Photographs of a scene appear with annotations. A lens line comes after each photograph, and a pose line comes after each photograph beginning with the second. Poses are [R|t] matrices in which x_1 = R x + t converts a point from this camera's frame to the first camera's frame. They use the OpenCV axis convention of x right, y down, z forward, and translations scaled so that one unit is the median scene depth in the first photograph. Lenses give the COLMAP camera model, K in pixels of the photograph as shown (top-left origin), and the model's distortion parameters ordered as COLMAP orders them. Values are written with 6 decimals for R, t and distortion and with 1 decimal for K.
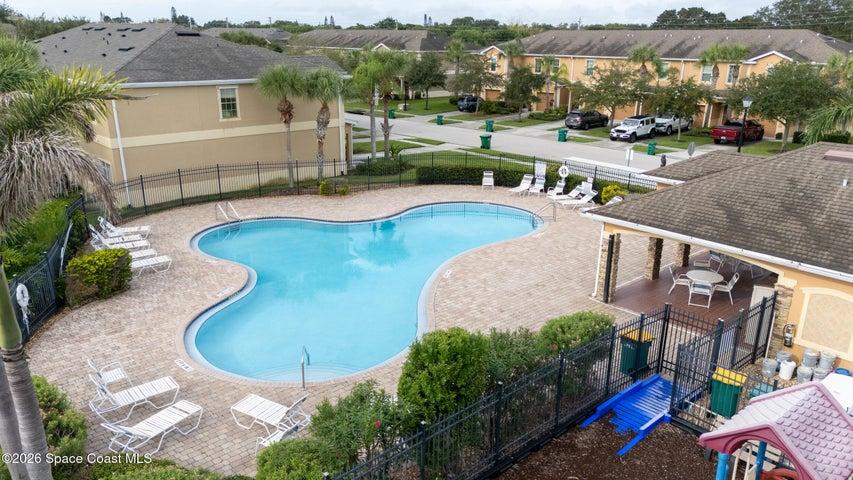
lens RADIAL K [[629.2, 0, 426.5], [0, 629.2, 240.0], [0, 0, 1]] dist [0.082547, -0.074855]
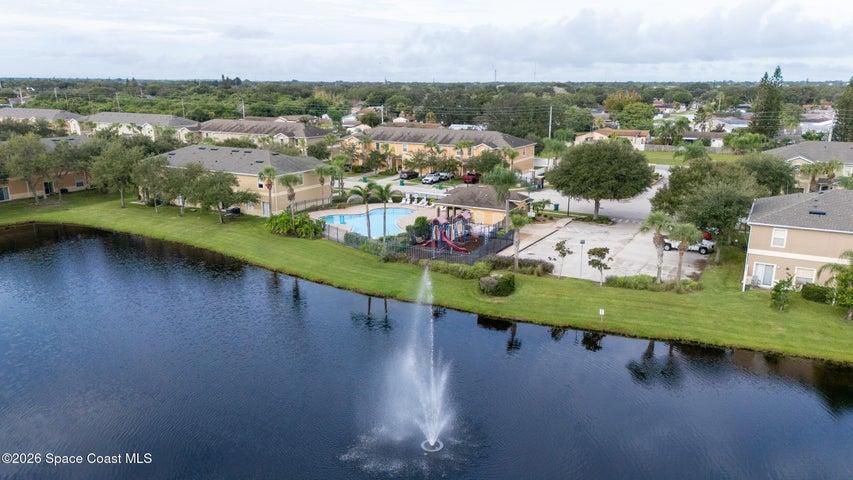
lens RADIAL K [[629.2, 0, 426.5], [0, 629.2, 240.0], [0, 0, 1]] dist [0.082547, -0.074855]
pose [[0.943479, -0.083393, 0.320770, -0.420980], [0.104798, 0.993235, -0.050024, 0.150332], [-0.314428, 0.080813, 0.945835, -1.079301]]
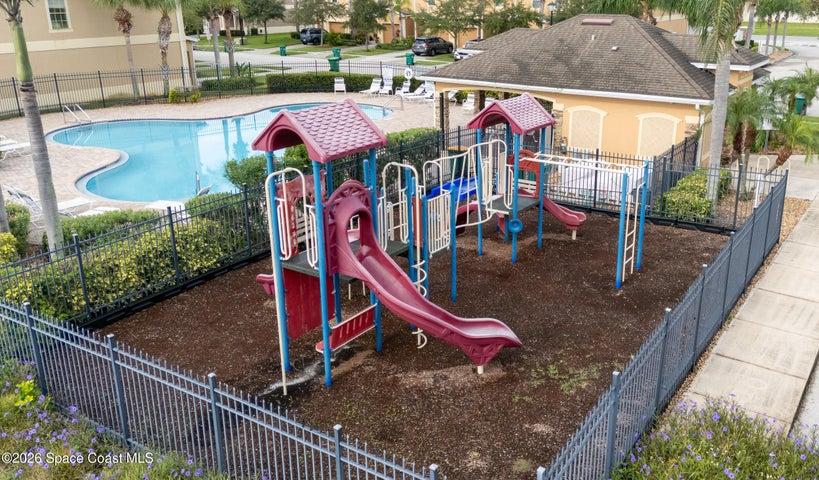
lens RADIAL K [[710.5, 0, 474.3], [0, 710.5, 214.5], [0, 0, 1]] dist [0.100449, -0.094856]
pose [[0.959258, -0.092752, 0.266872, -0.016452], [0.092700, 0.995612, 0.012821, 0.078182], [-0.266890, 0.012440, 0.963647, -0.135522]]
